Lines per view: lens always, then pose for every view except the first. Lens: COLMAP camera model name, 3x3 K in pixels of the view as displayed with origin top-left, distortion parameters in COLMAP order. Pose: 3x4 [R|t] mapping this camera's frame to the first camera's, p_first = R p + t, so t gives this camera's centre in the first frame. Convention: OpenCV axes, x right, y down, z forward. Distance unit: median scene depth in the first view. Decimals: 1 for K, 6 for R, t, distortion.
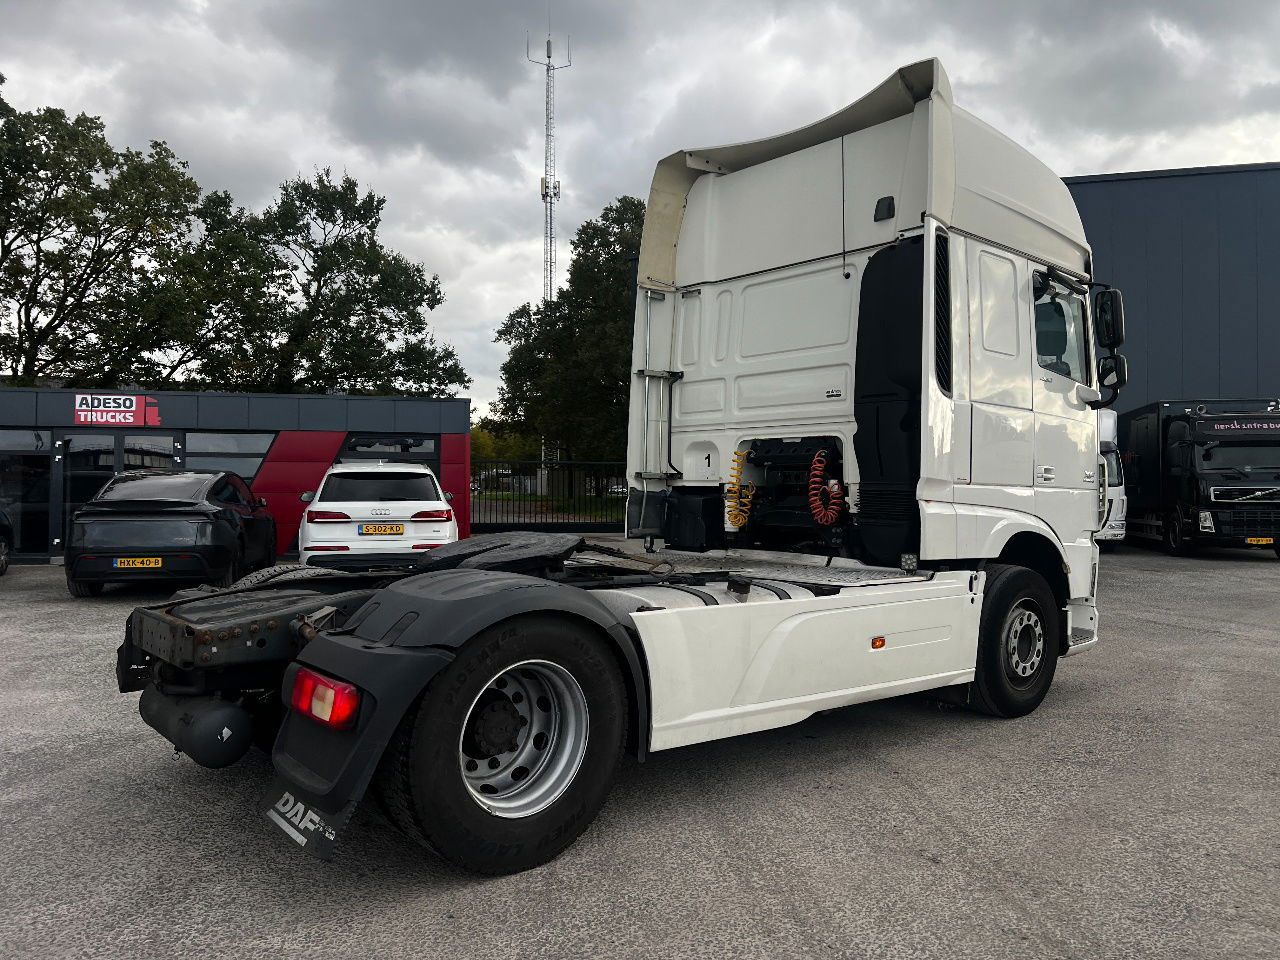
lens RADIAL K [[967.1, 0, 654.1], [0, 967.1, 481.7], [0, 0, 1]] dist [-0.005478, -0.001491]
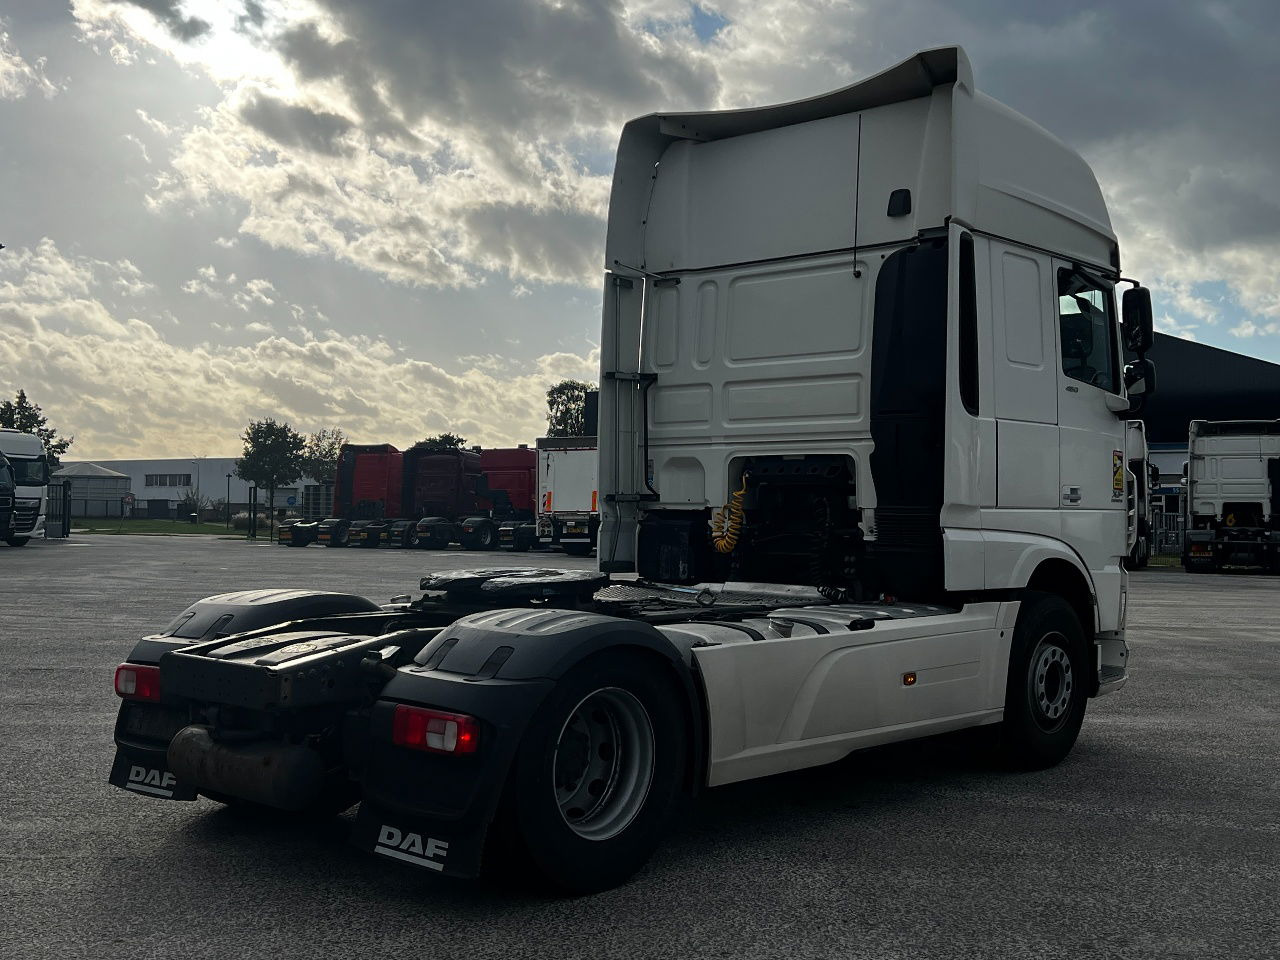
lens RADIAL K [[1415.0, 0, 640.0], [0, 1415.0, 480.0], [0, 0, 1]] dist [0.006869, 0.020170]
pose [[0.993815, -0.005357, 0.110916, -0.152211], [0.005594, 0.999983, -0.001830, -0.022540], [-0.110905, 0.002439, 0.993828, -0.288211]]
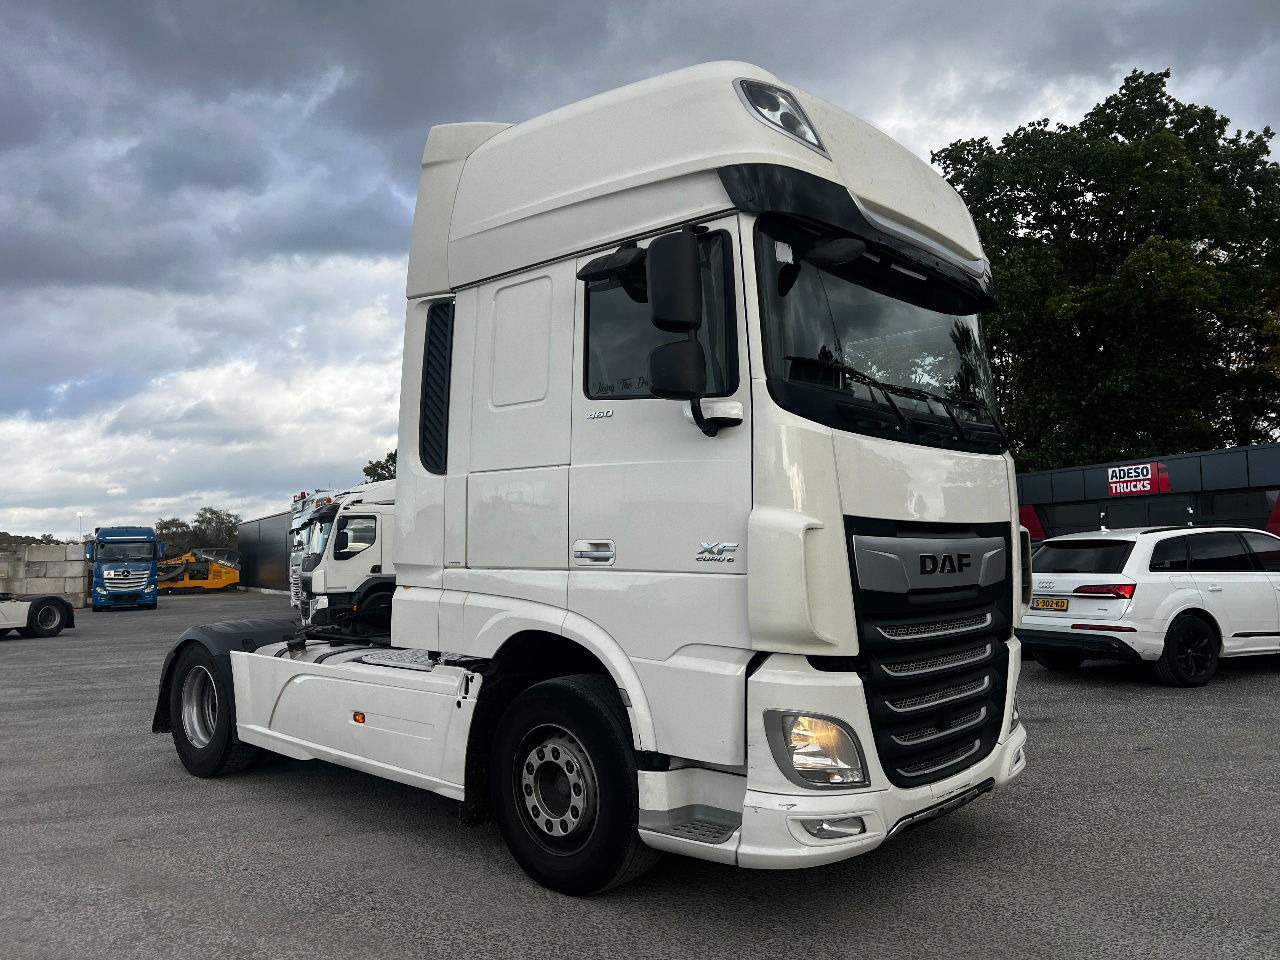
lens RADIAL K [[997.4, 0, 654.4], [0, 997.4, 463.5], [0, 0, 1]] dist [0.000360, -0.000816]
pose [[0.112256, -0.097797, -0.988855, 1.167058], [0.021841, 0.995147, -0.095940, -0.001424], [0.993439, -0.010828, 0.113848, 1.003242]]
